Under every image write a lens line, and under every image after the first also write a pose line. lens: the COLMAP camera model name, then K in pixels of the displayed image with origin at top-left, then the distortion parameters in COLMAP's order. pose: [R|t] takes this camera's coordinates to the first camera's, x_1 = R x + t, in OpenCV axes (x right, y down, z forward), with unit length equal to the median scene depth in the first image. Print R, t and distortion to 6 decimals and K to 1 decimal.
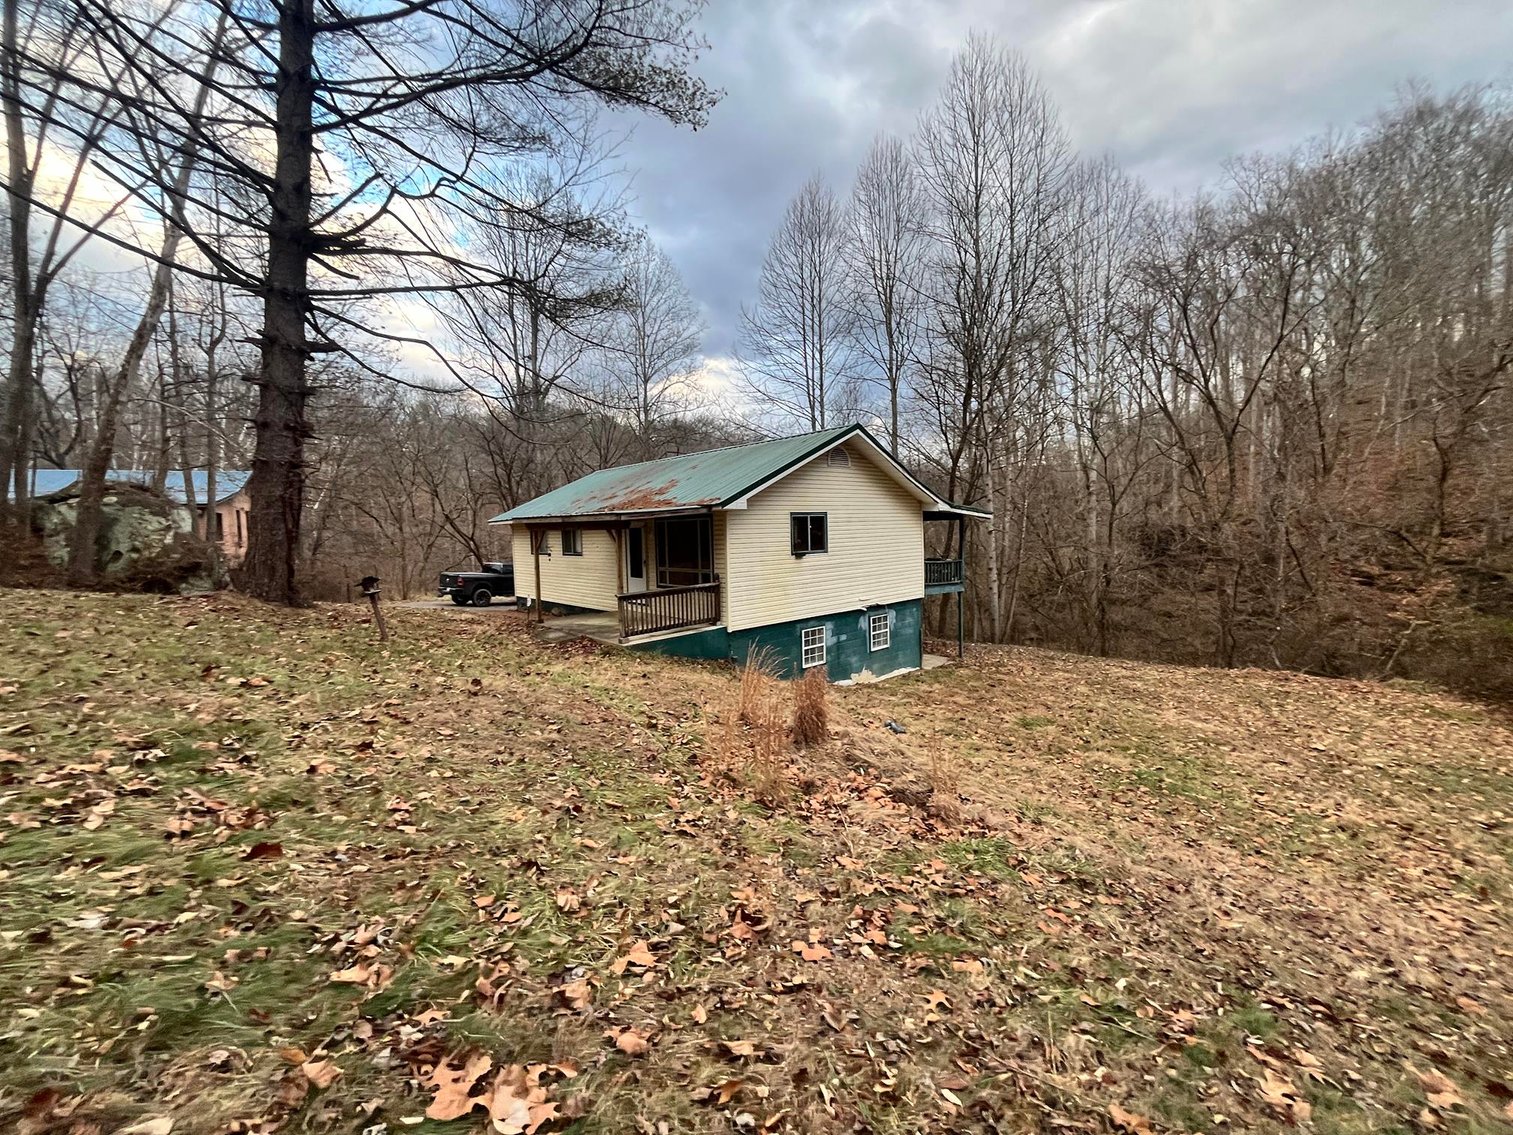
lens RADIAL K [[613.8, 0, 756.3], [0, 613.8, 566.3], [0, 0, 1]] dist [-0.001362, 0.000046]
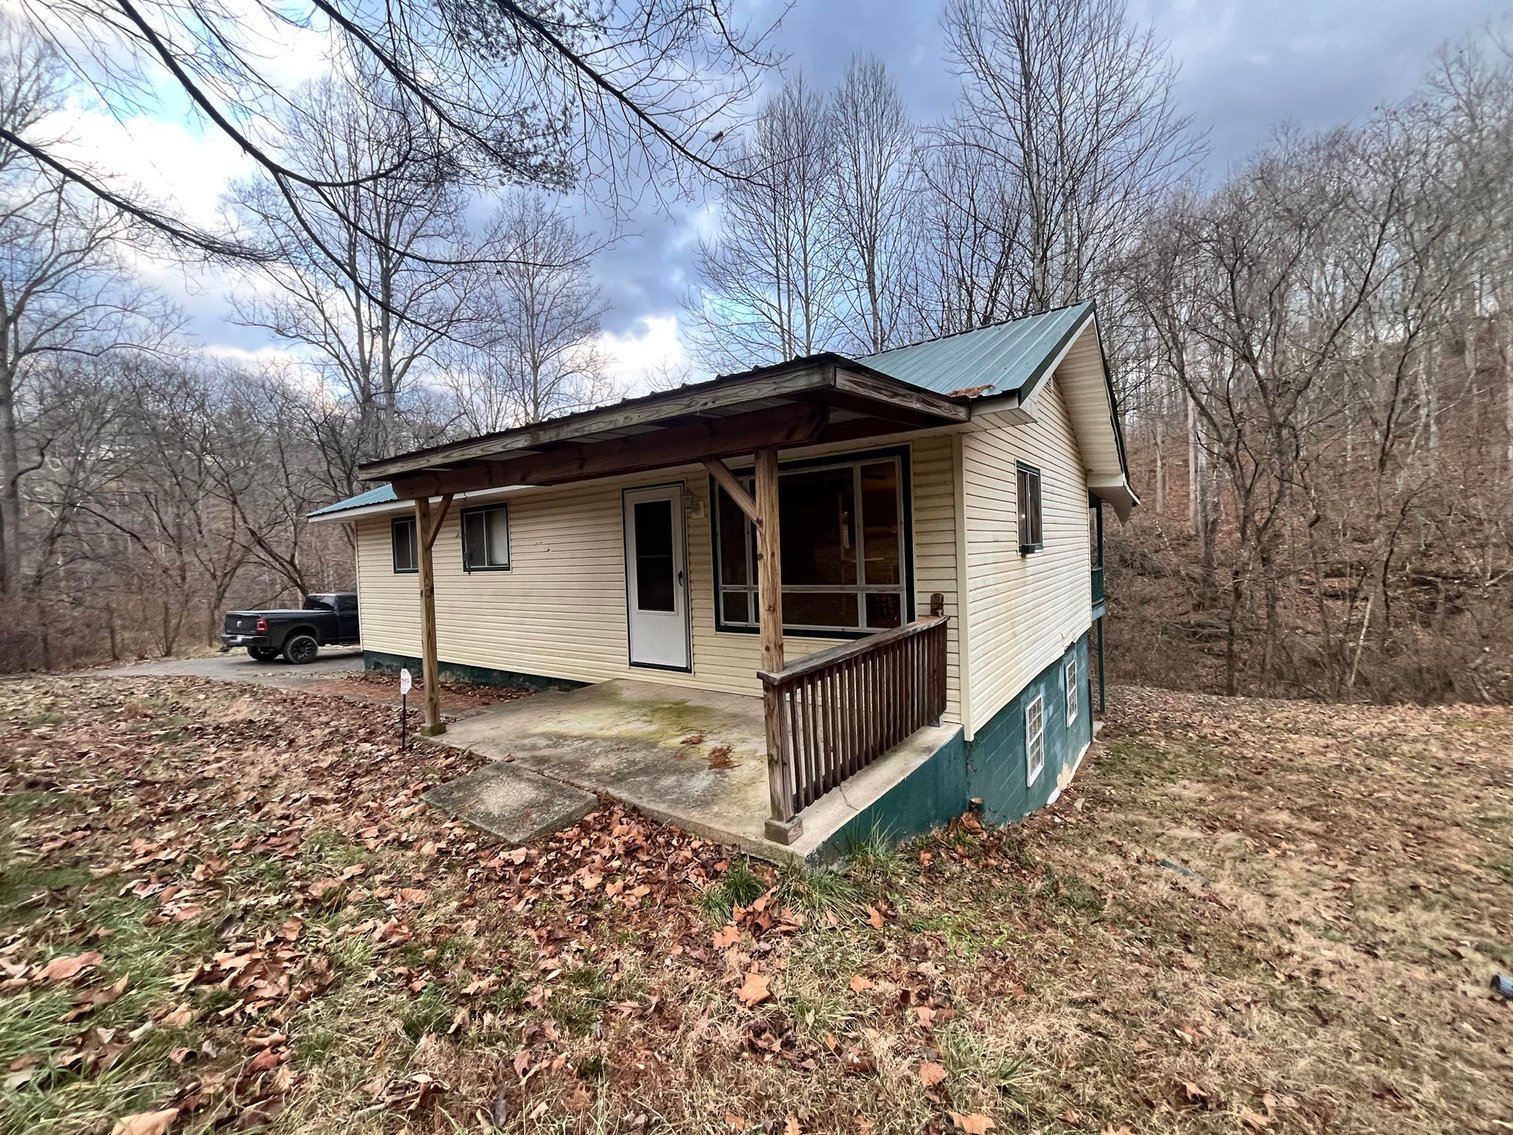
lens RADIAL K [[613.8, 0, 760.5], [0, 613.8, 568.9], [0, 0, 1]] dist [-0.001362, 0.000046]
pose [[0.978393, -0.018905, 0.205889, -0.195571], [0.026706, 0.999024, -0.035173, 0.005581], [-0.205023, 0.039911, 0.977943, 0.487249]]
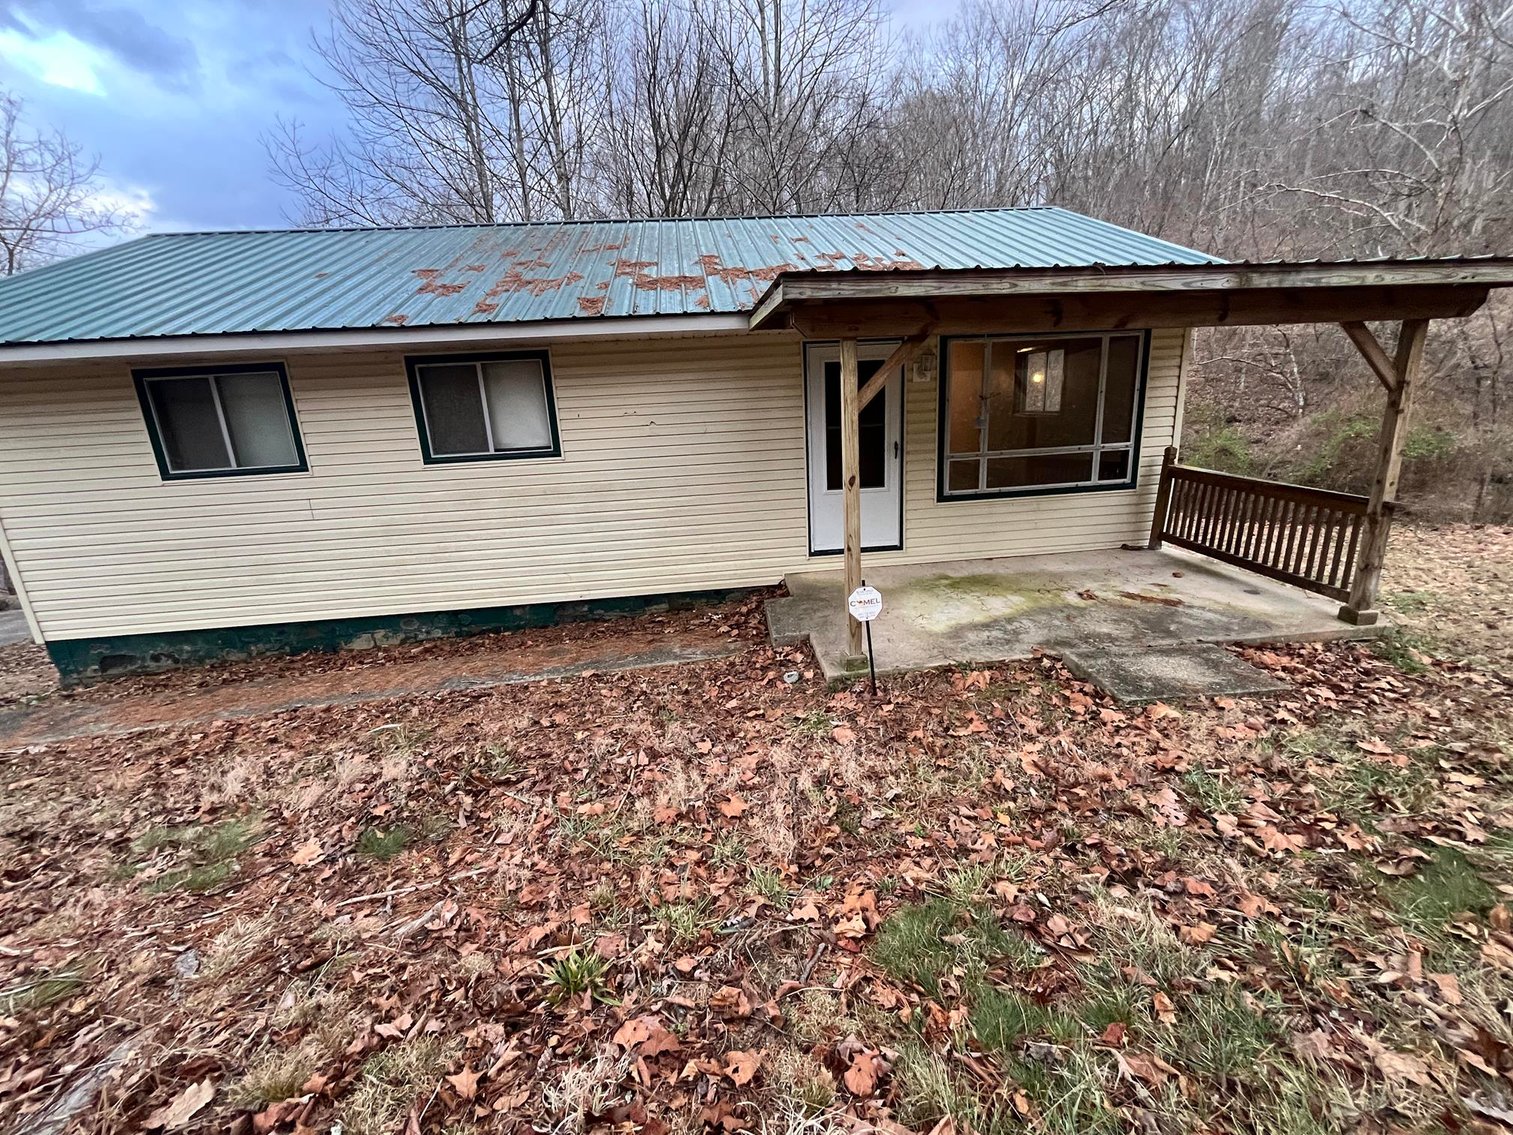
lens RADIAL K [[613.8, 0, 757.0], [0, 613.8, 557.0], [0, 0, 1]] dist [-0.001362, 0.000046]
pose [[0.589098, -0.194226, 0.784372, -0.519202], [0.085604, 0.980222, 0.178429, -0.013913], [-0.803514, -0.037967, 0.594073, 0.742362]]
